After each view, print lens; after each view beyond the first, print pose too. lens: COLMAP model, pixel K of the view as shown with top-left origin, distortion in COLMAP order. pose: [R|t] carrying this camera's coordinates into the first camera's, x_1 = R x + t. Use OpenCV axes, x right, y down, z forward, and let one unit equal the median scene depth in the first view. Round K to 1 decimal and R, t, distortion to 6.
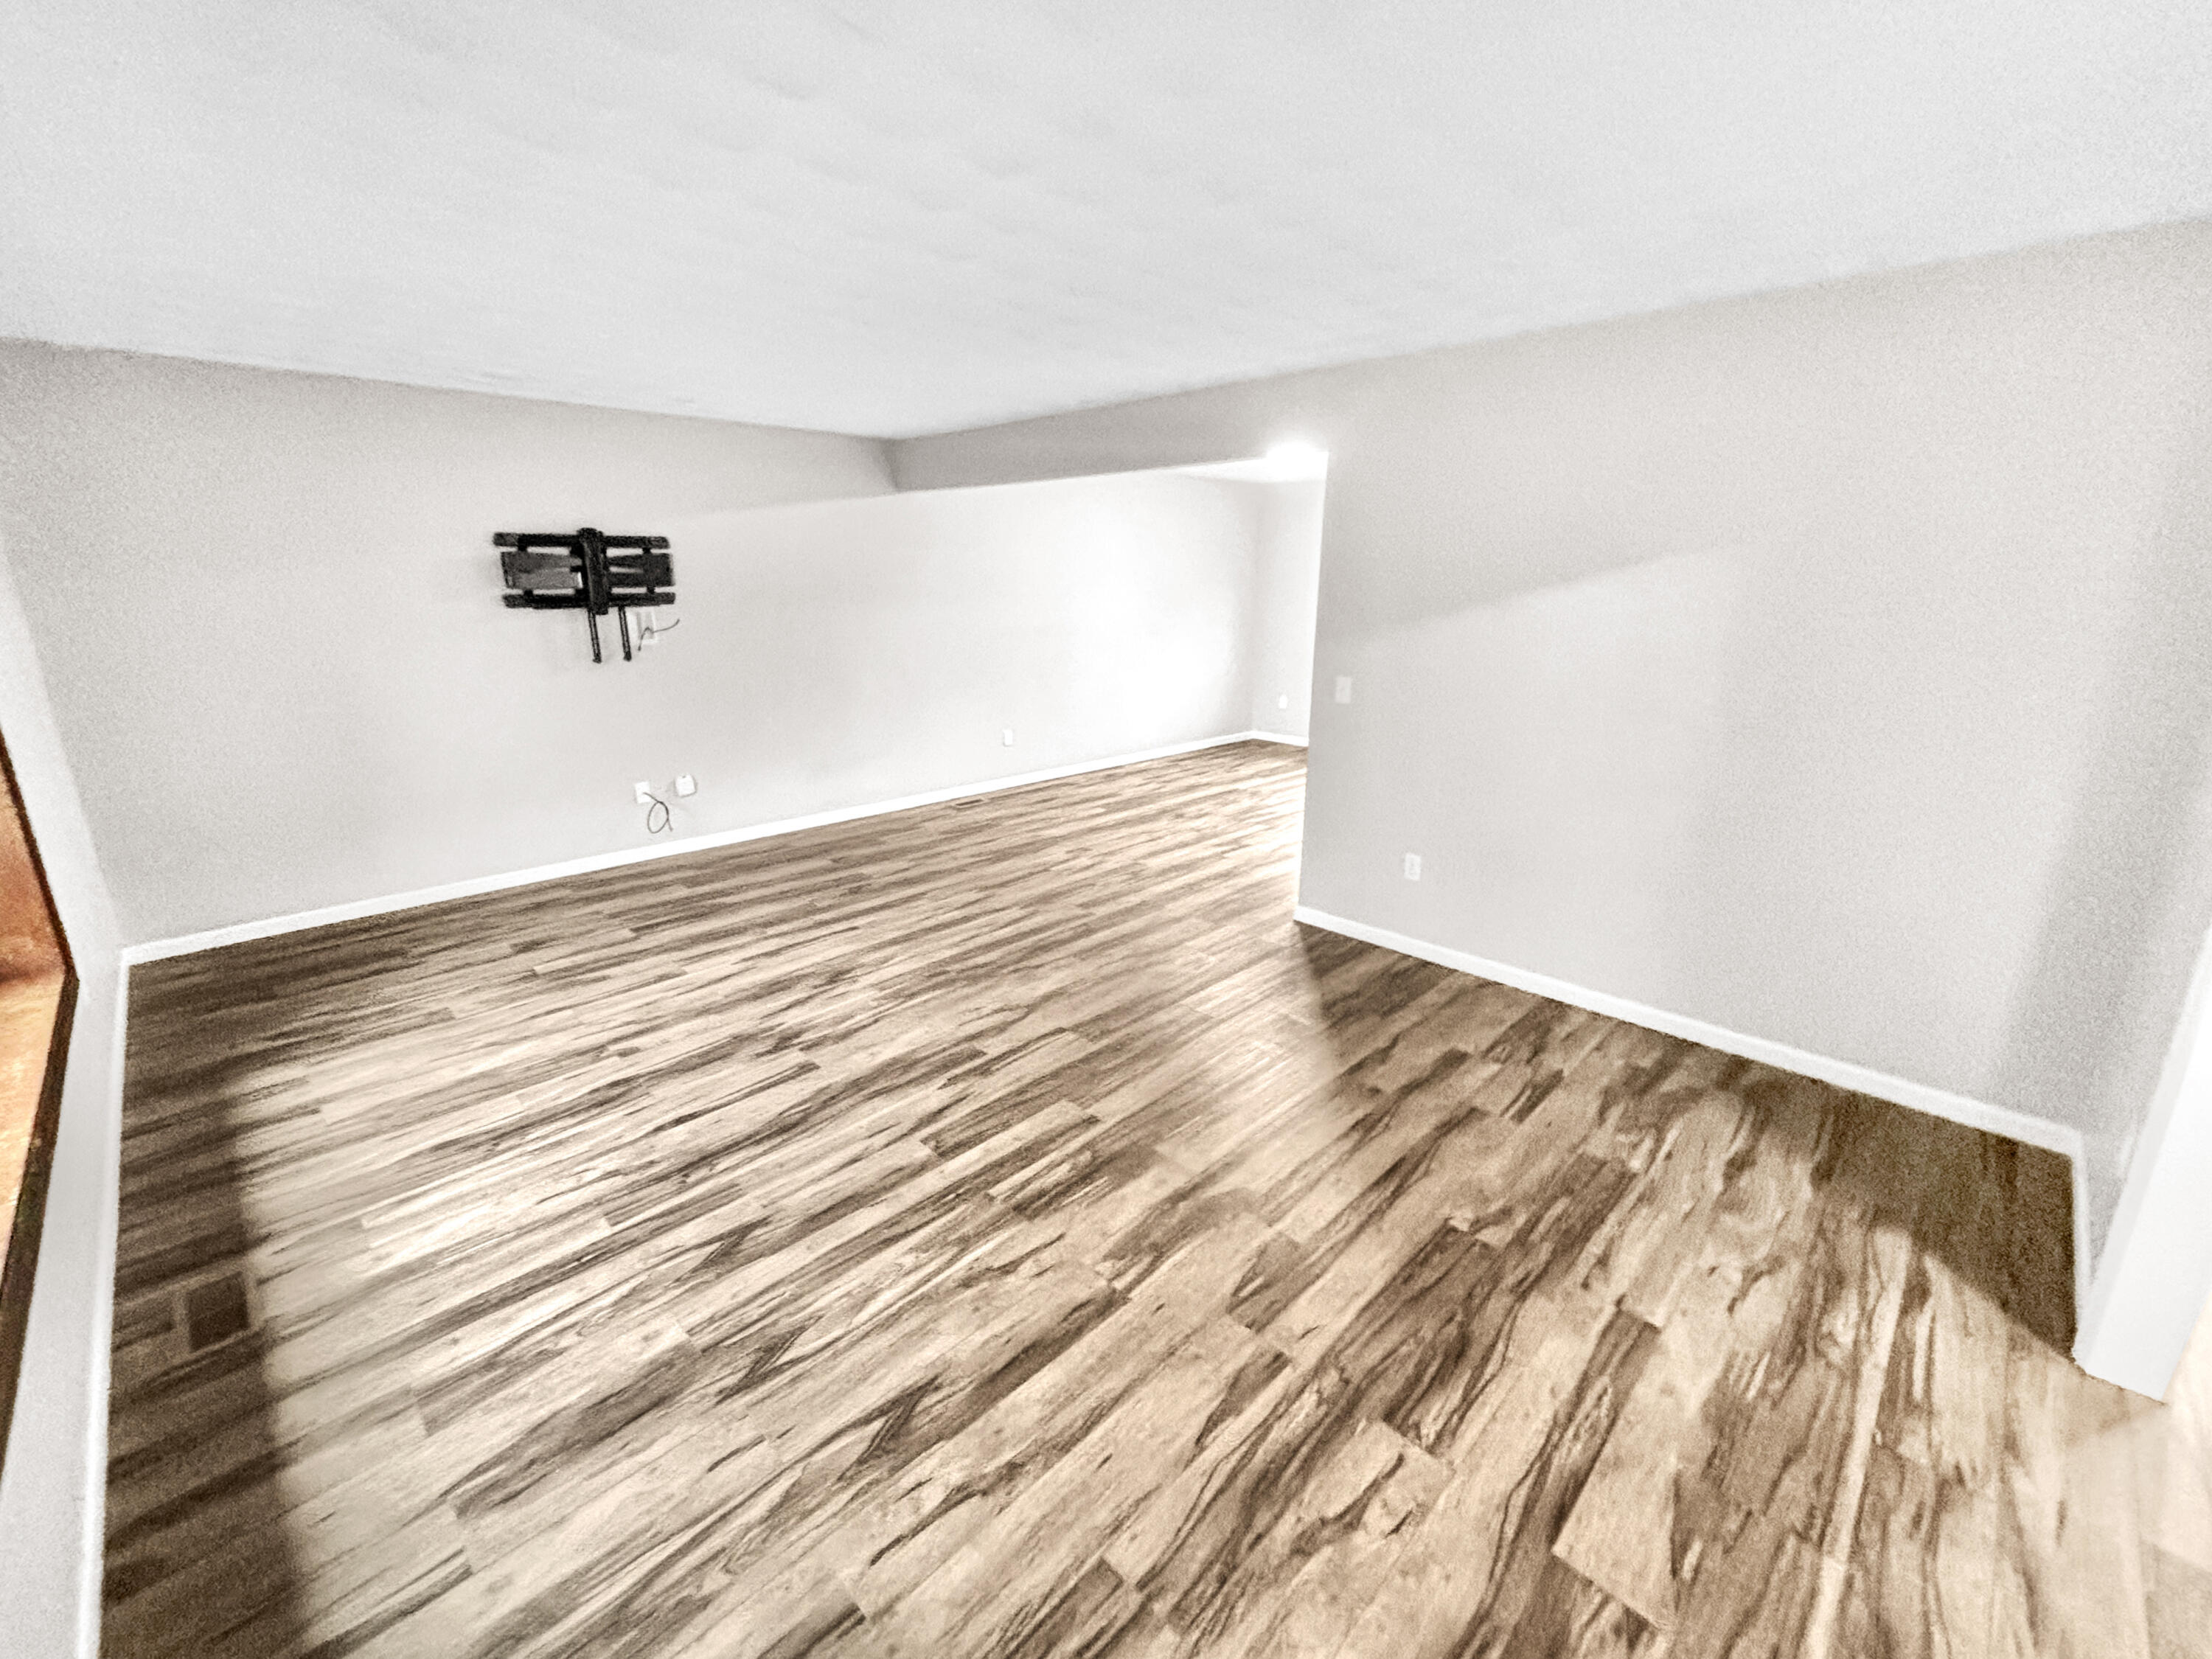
lens RADIAL K [[914.6, 0, 1113.2], [0, 914.6, 827.4], [0, 0, 1]] dist [0.001553, -0.000487]
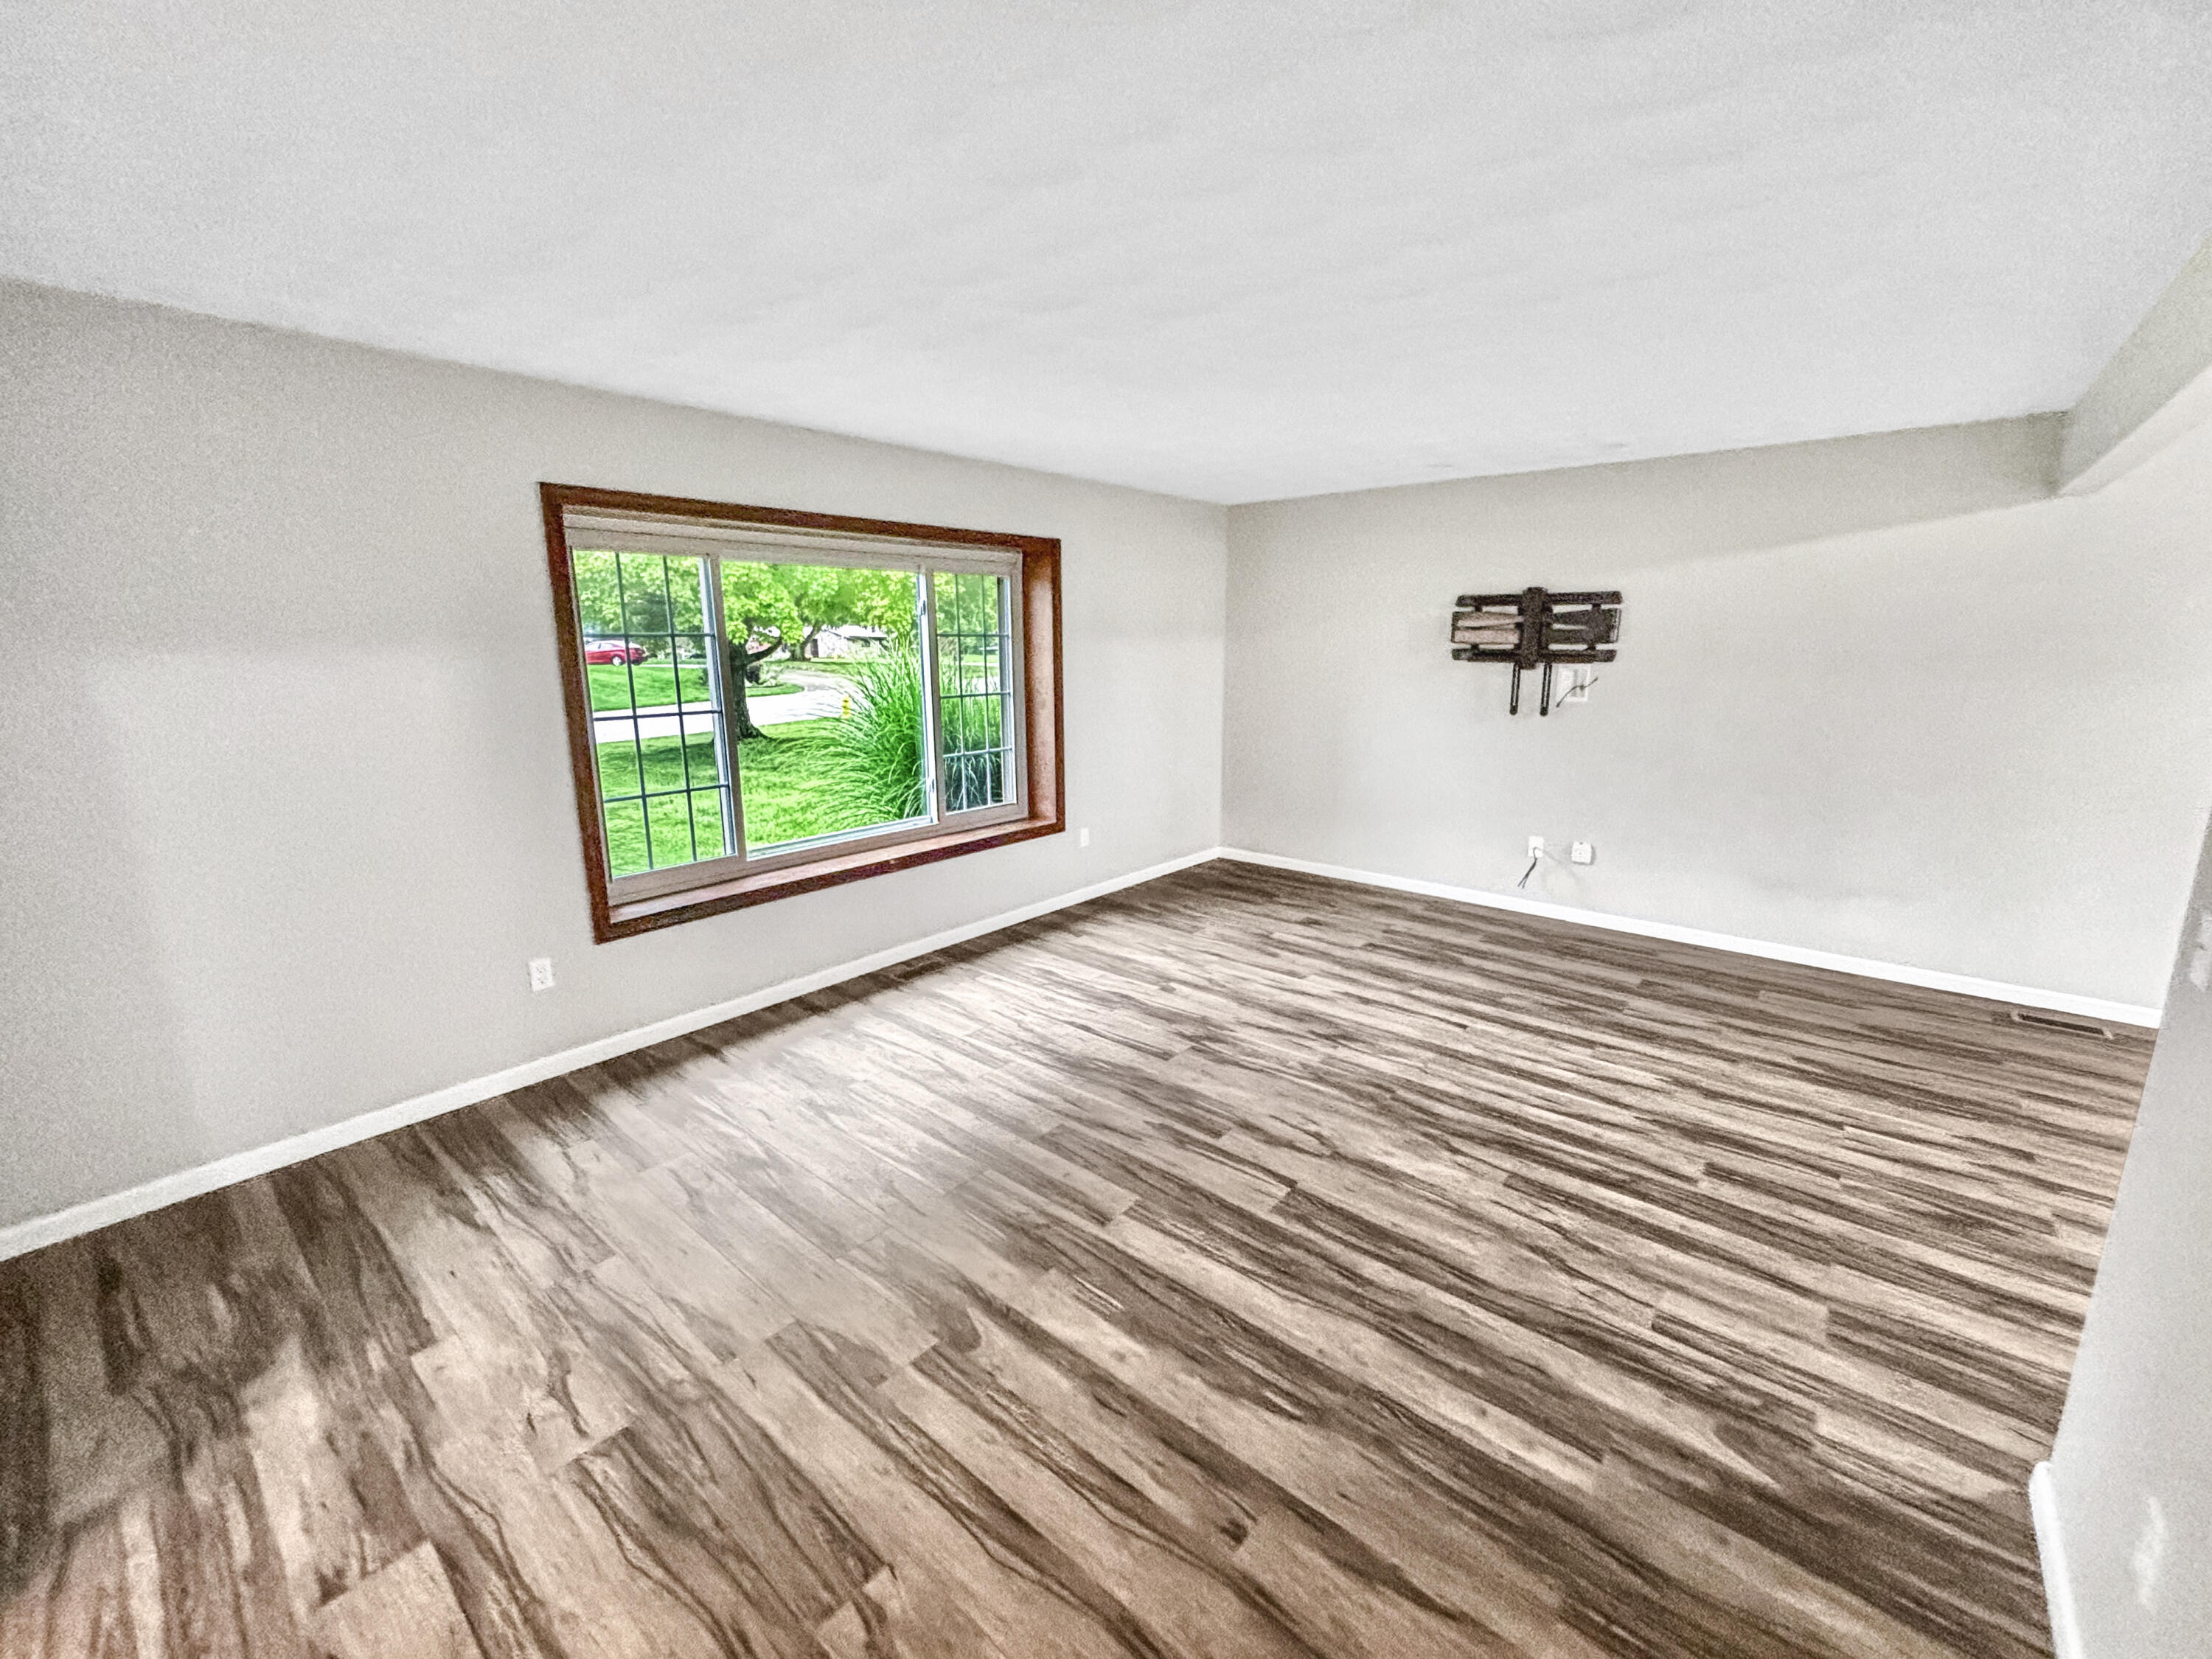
lens RADIAL K [[914.6, 0, 1113.2], [0, 914.6, 827.4], [0, 0, 1]] dist [0.001553, -0.000487]
pose [[0.073151, 0.204565, -0.976116, 0.604101], [-0.266398, 0.947183, 0.178538, -0.163022], [0.961083, 0.246975, 0.123783, 0.617099]]
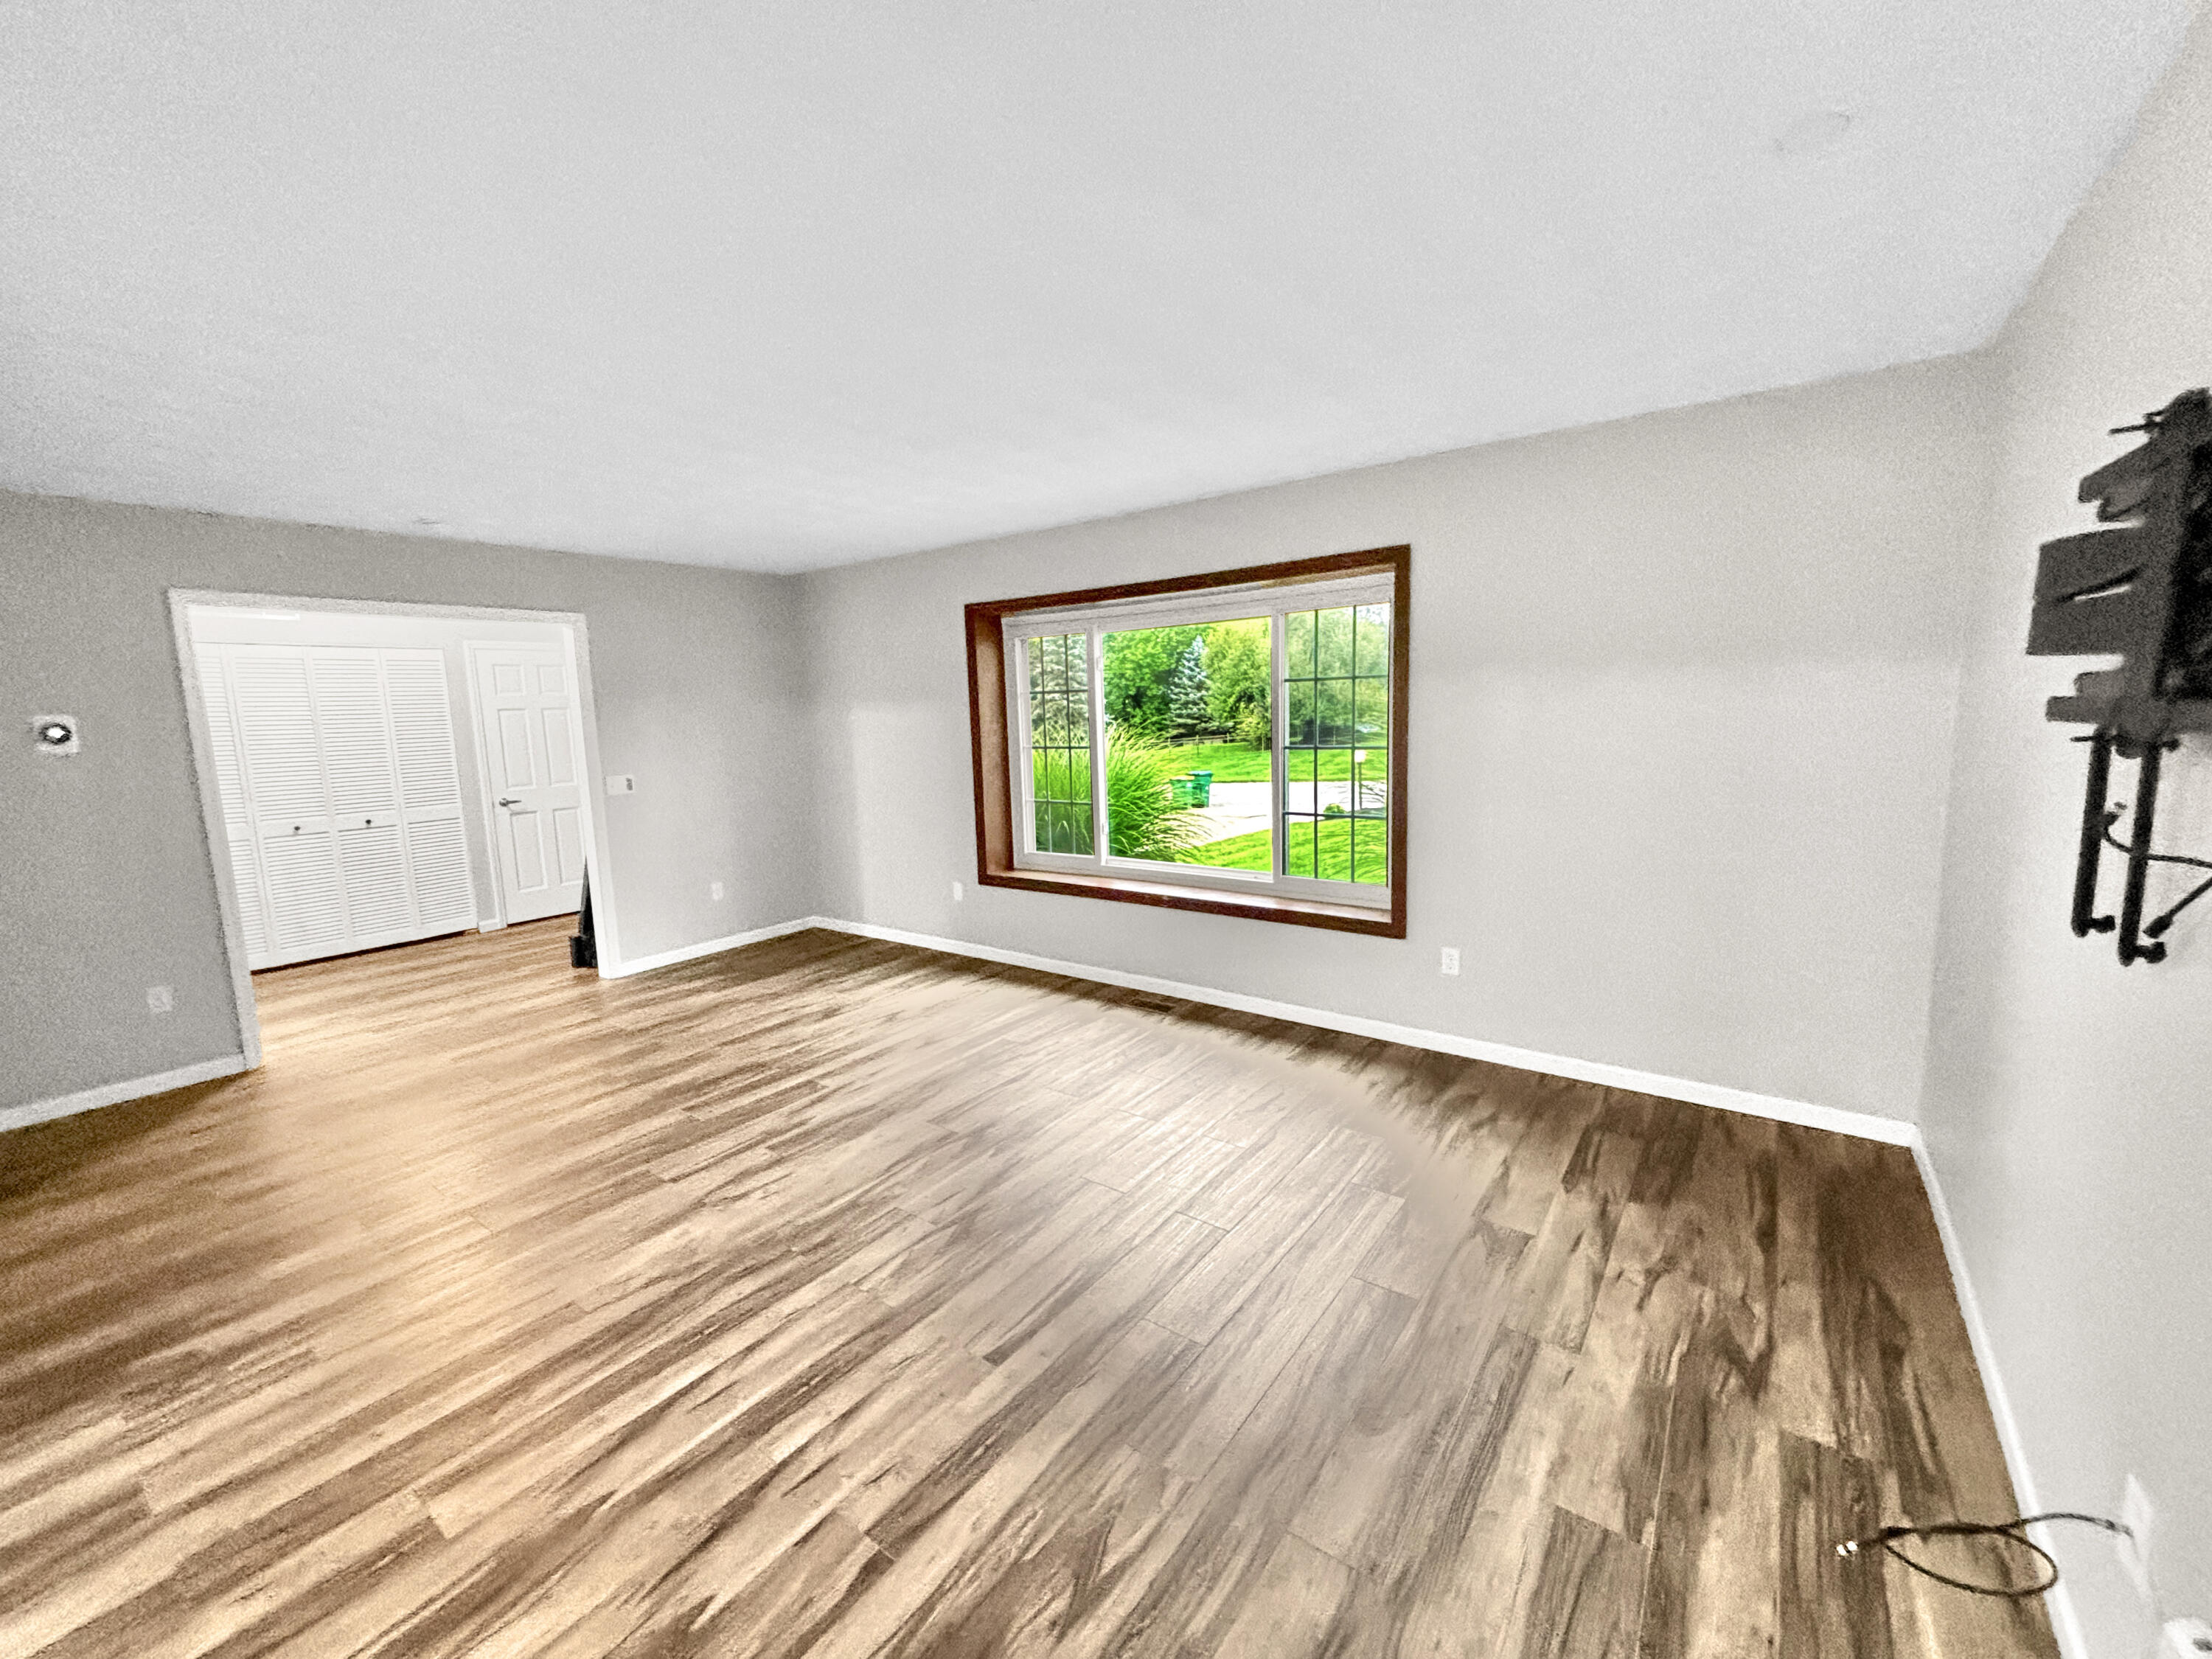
lens RADIAL K [[898.9, 0, 1099.7], [0, 898.9, 820.2], [0, 0, 1]] dist [-0.002946, -0.000442]
pose [[-0.991015, 0.045354, -0.125824, -0.344873], [-0.007042, 0.921753, 0.387713, -0.410211], [0.133563, 0.385115, -0.913152, 1.584925]]
